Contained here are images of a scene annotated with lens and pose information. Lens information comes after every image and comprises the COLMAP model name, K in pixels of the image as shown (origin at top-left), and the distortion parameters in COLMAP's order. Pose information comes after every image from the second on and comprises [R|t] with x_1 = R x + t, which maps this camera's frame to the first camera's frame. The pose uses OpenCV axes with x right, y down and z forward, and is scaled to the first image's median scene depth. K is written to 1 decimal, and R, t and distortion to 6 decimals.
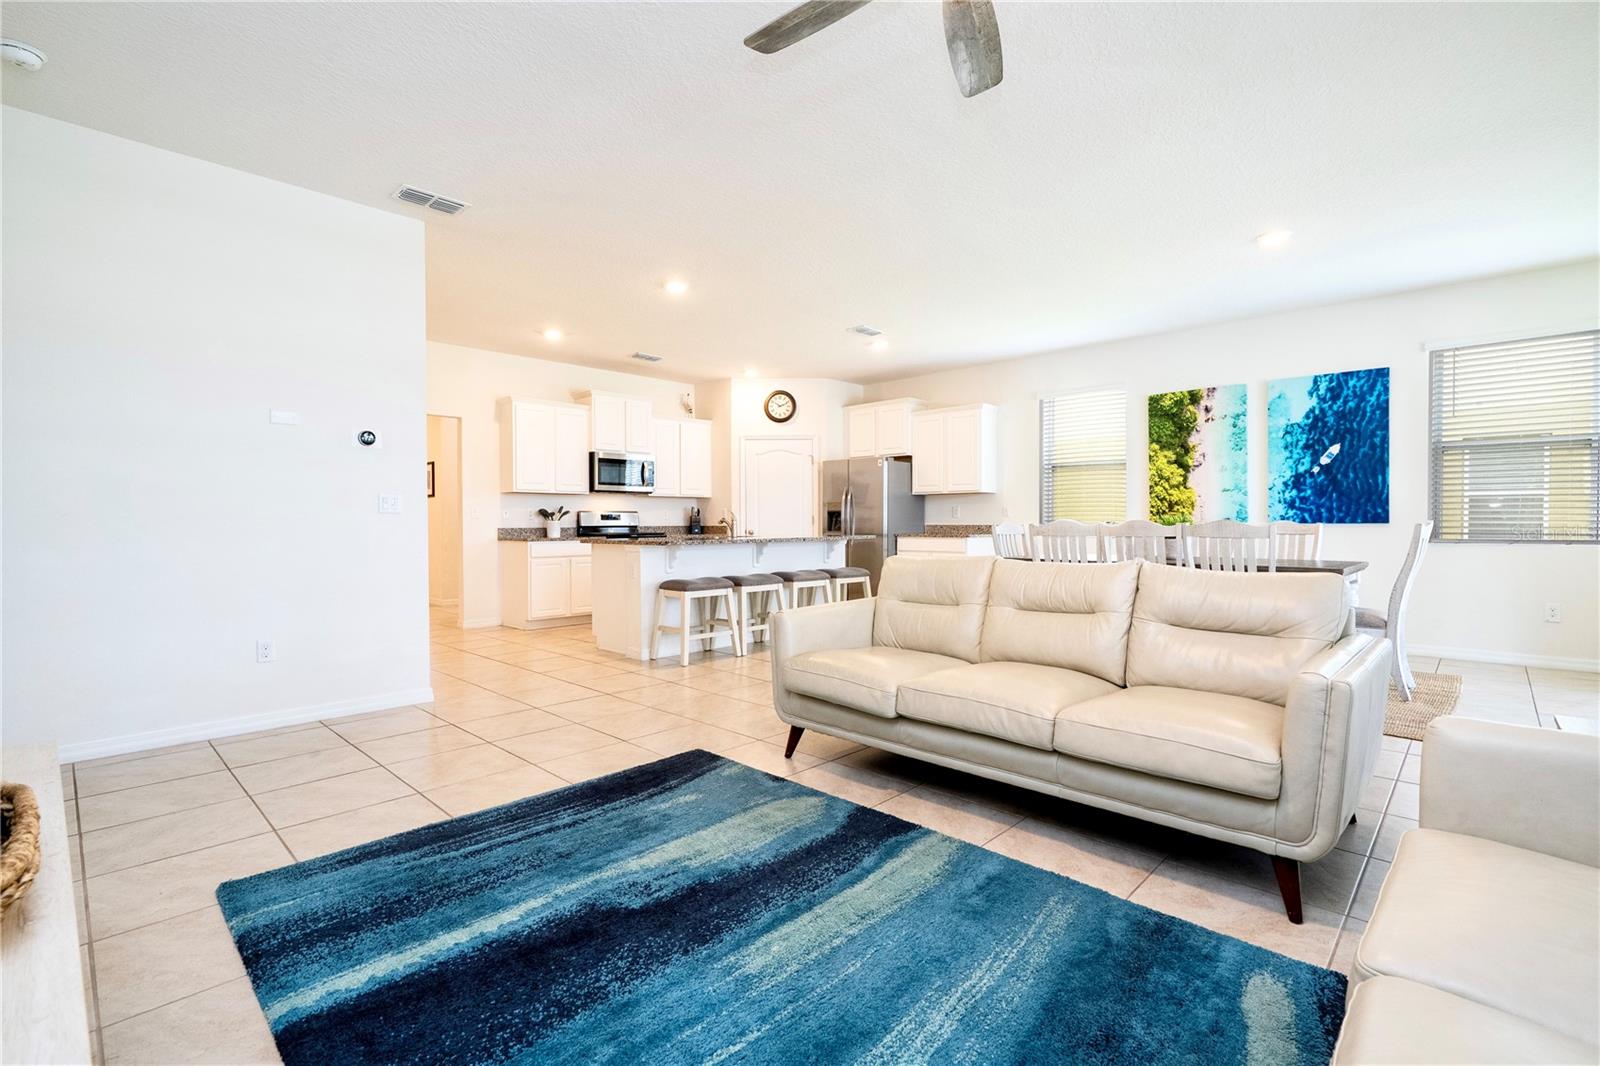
lens RADIAL K [[720.3, 0, 811.2], [0, 720.3, 528.9], [0, 0, 1]] dist [-0.004438, 0.002388]
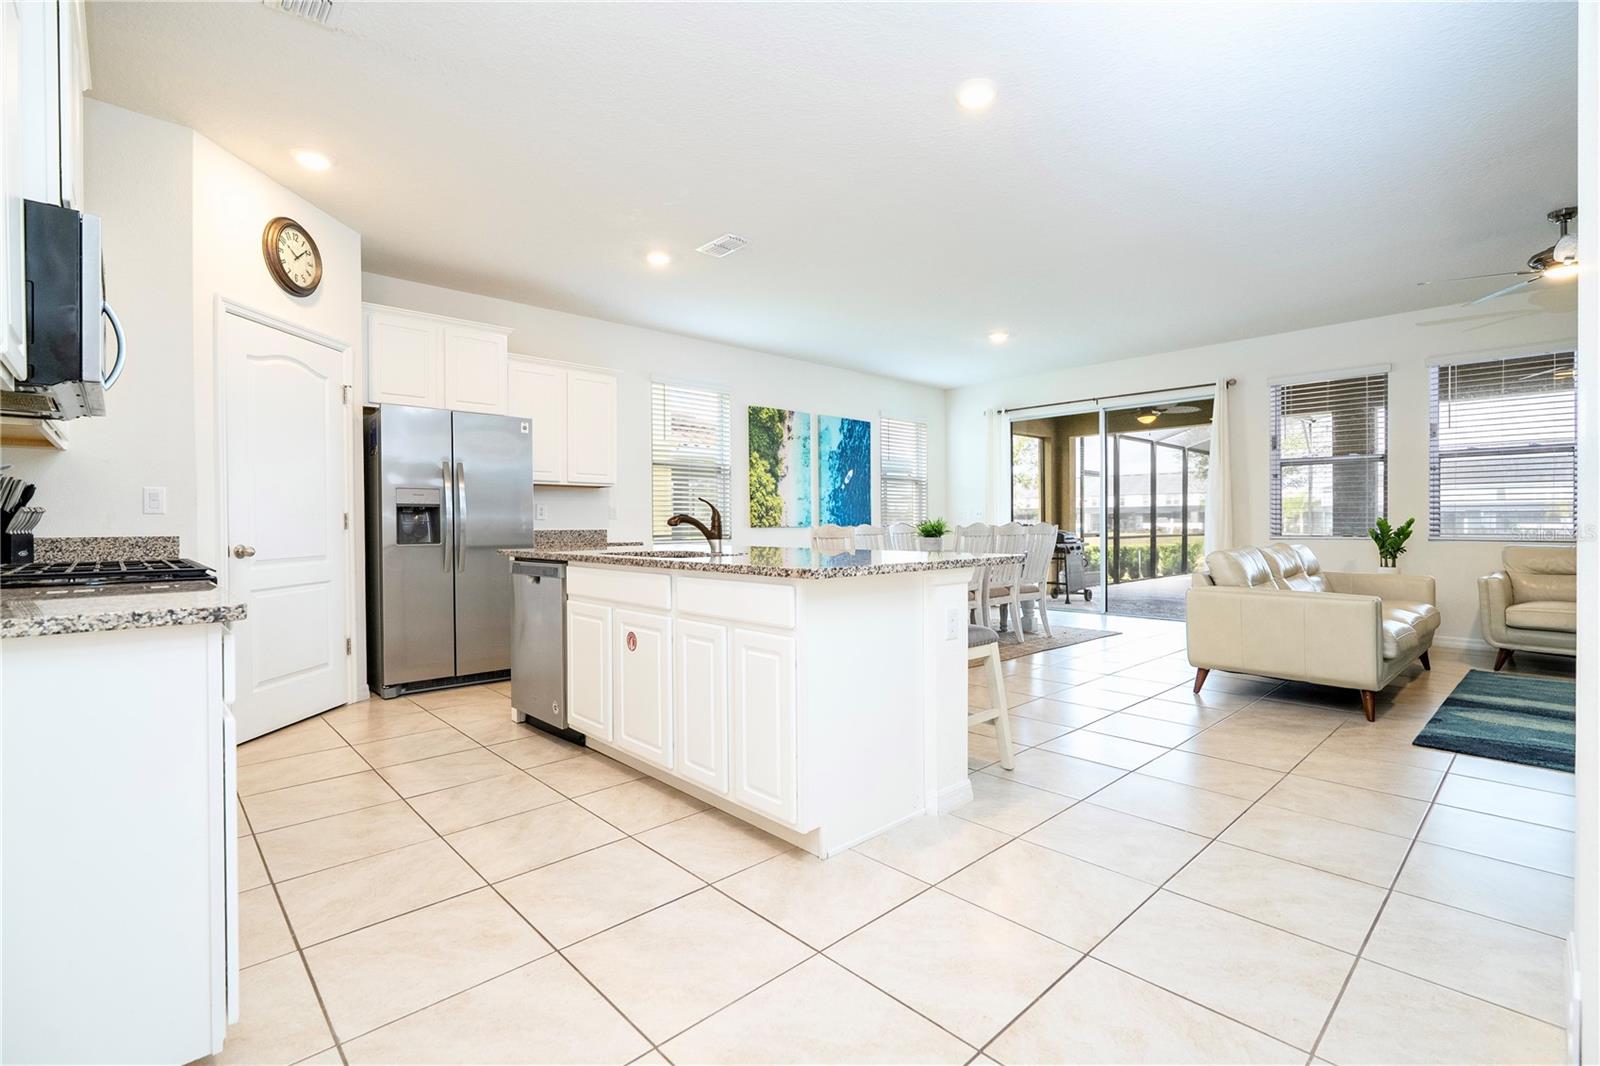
lens RADIAL K [[720.3, 0, 812.7], [0, 720.3, 528.7], [0, 0, 1]] dist [-0.004438, 0.002388]
pose [[0.053213, -0.002448, 0.998580, -0.597952], [0.014626, 0.999892, 0.001672, -0.005322], [-0.998476, 0.014517, 0.053243, 0.877893]]
